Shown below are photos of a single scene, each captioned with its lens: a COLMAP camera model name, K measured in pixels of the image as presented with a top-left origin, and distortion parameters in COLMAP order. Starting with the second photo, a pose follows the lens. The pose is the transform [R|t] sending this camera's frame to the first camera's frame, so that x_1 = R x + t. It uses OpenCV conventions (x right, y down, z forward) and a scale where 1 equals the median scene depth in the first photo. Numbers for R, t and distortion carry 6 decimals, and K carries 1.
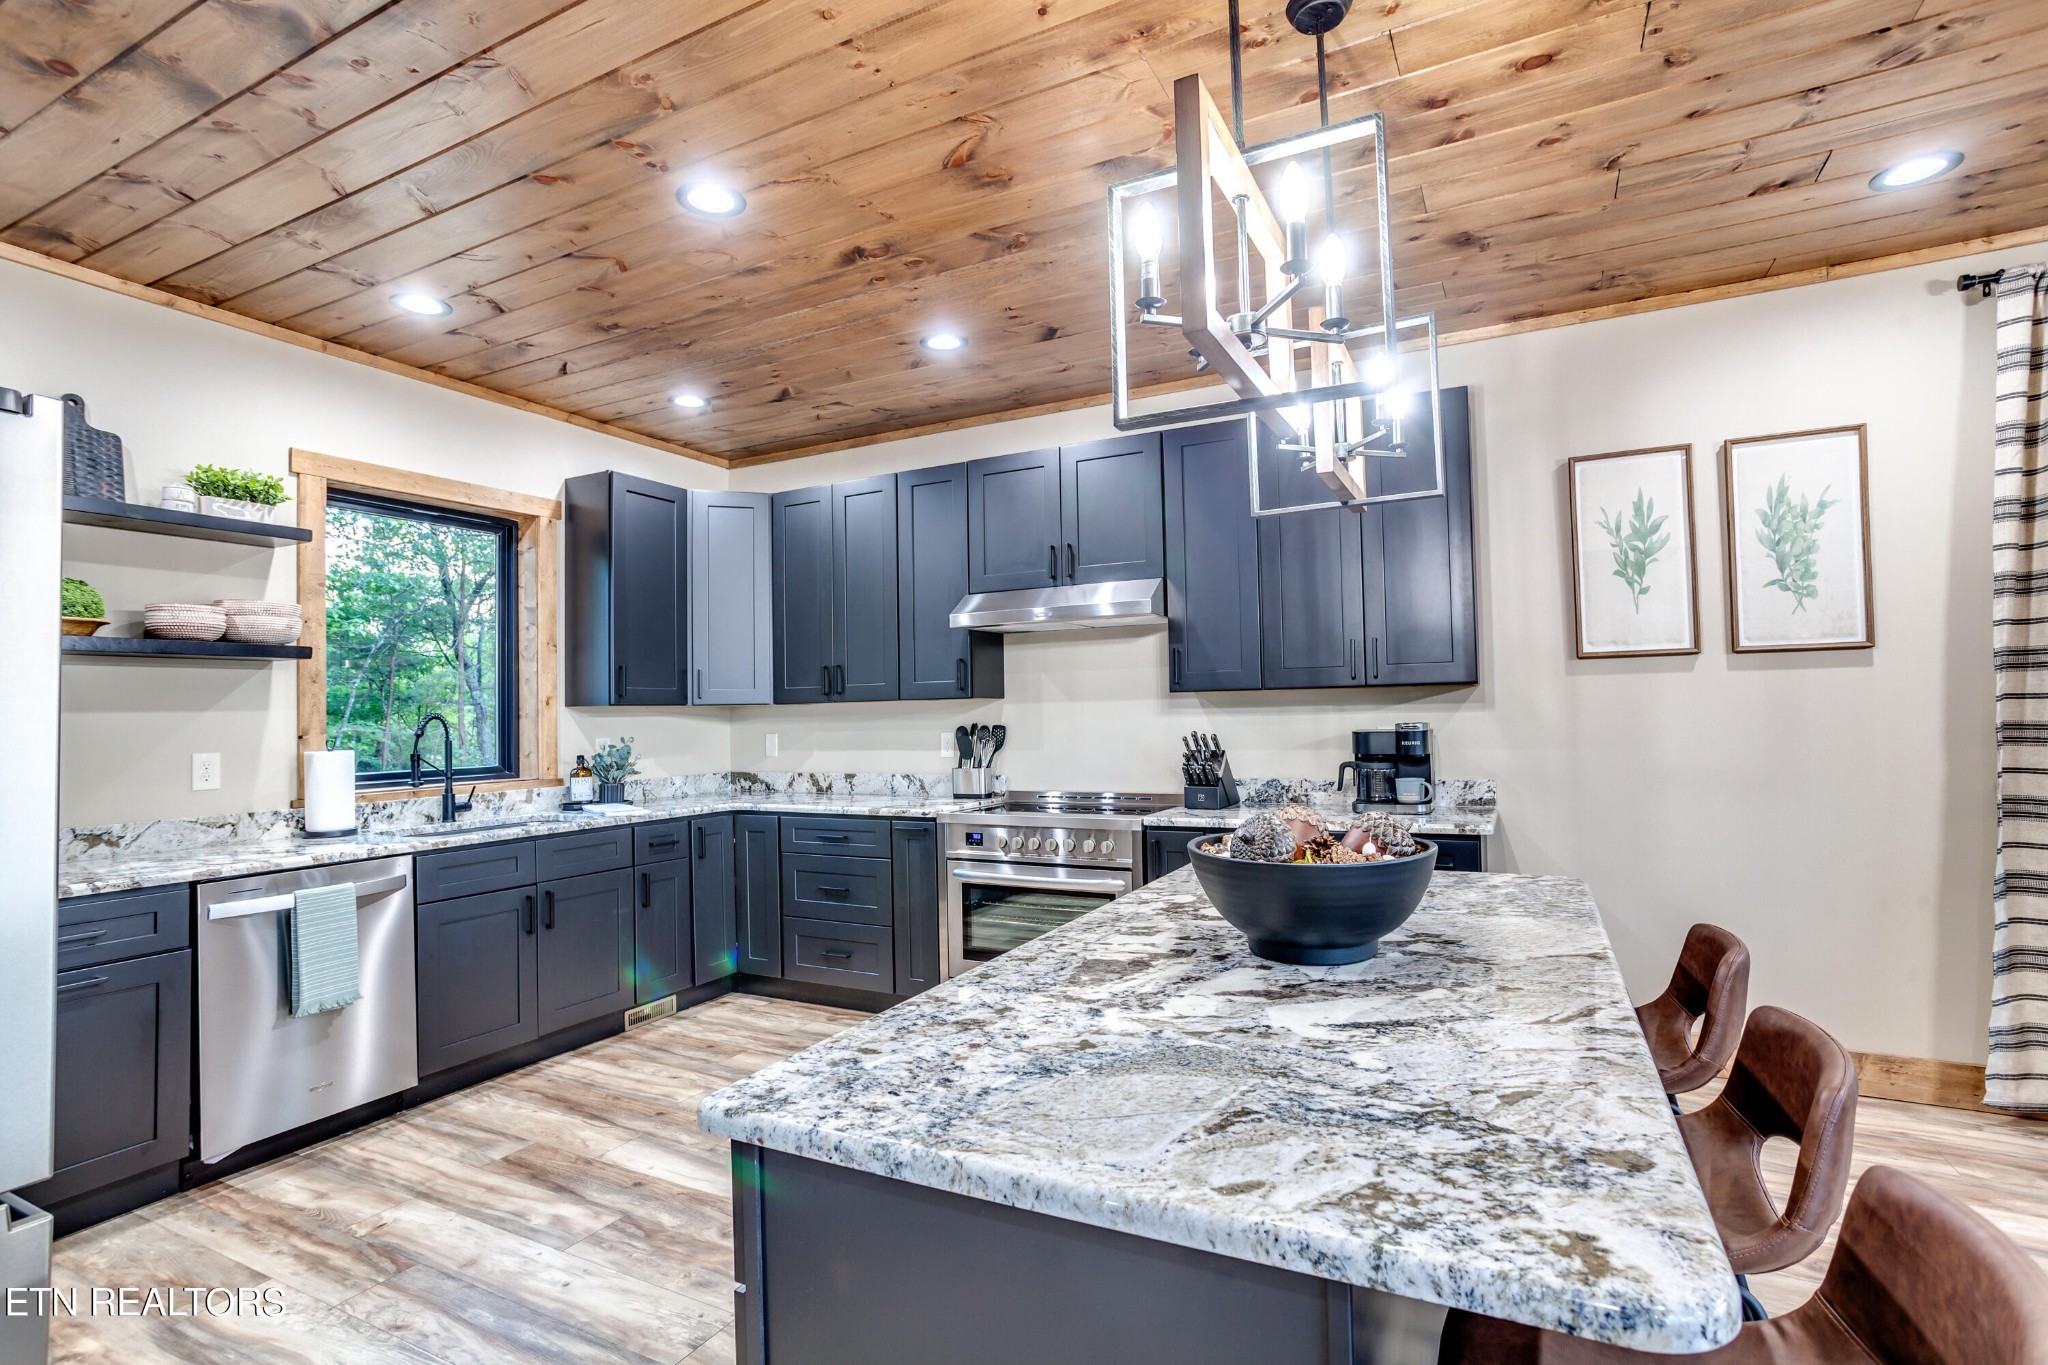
lens RADIAL K [[983.6, 0, 1020.5], [0, 983.6, 682.3], [0, 0, 1]] dist [-0.038707, 0.018471]
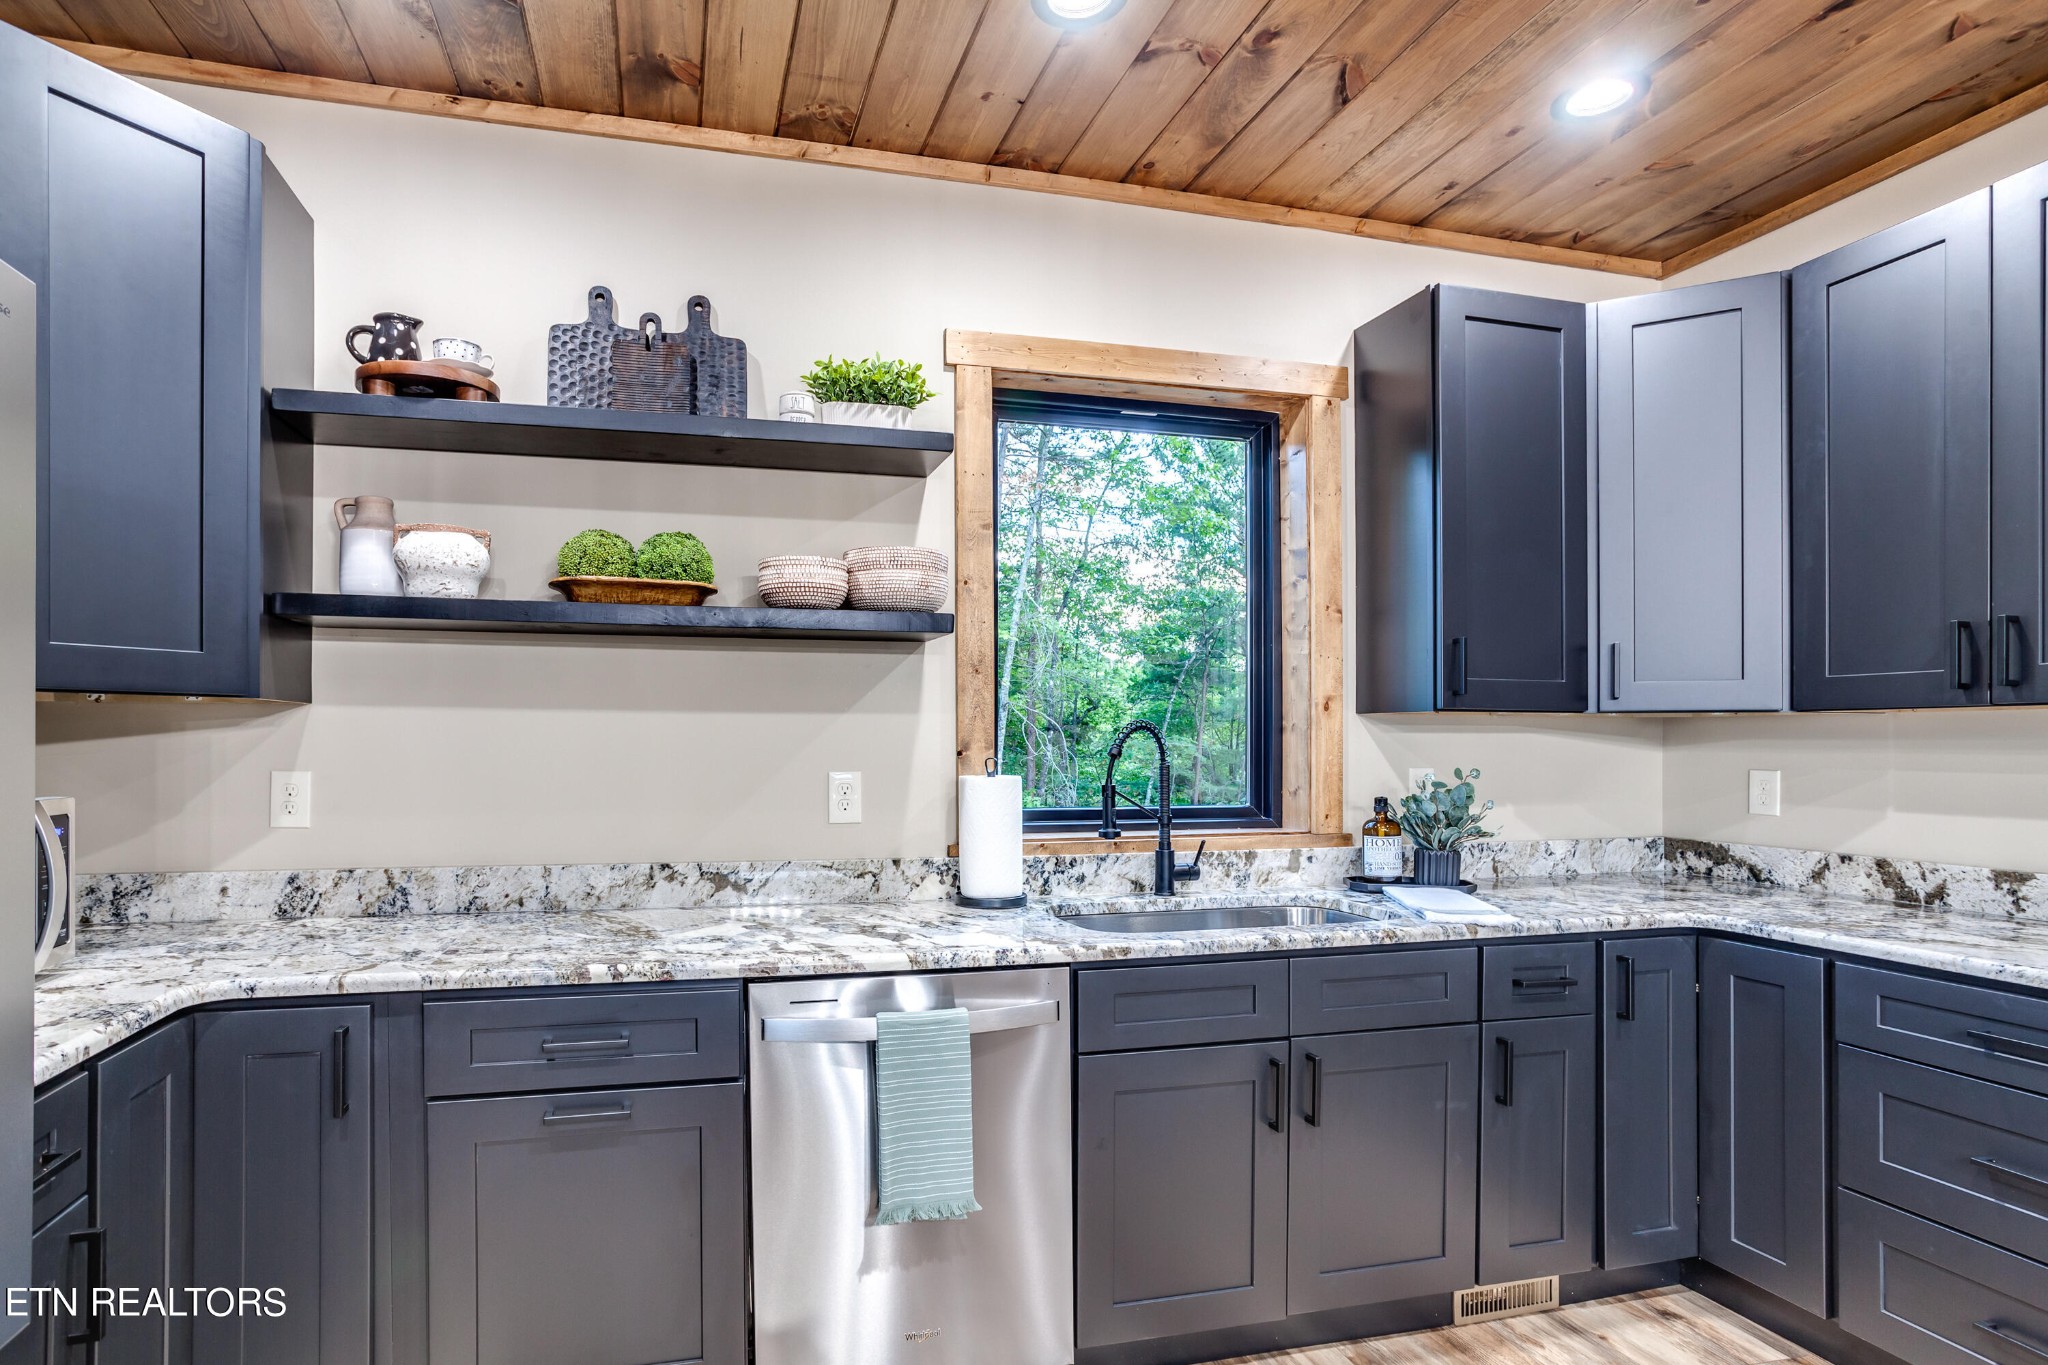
lens RADIAL K [[1019.4, 0, 898.8], [0, 1019.4, 734.3], [0, 0, 1]] dist [-0.039272, 0.019068]
pose [[0.635904, 0.016163, -0.771599, -0.174513], [0.009747, 0.999533, 0.028971, 0.017900], [0.771706, -0.025944, 0.635450, 0.408669]]
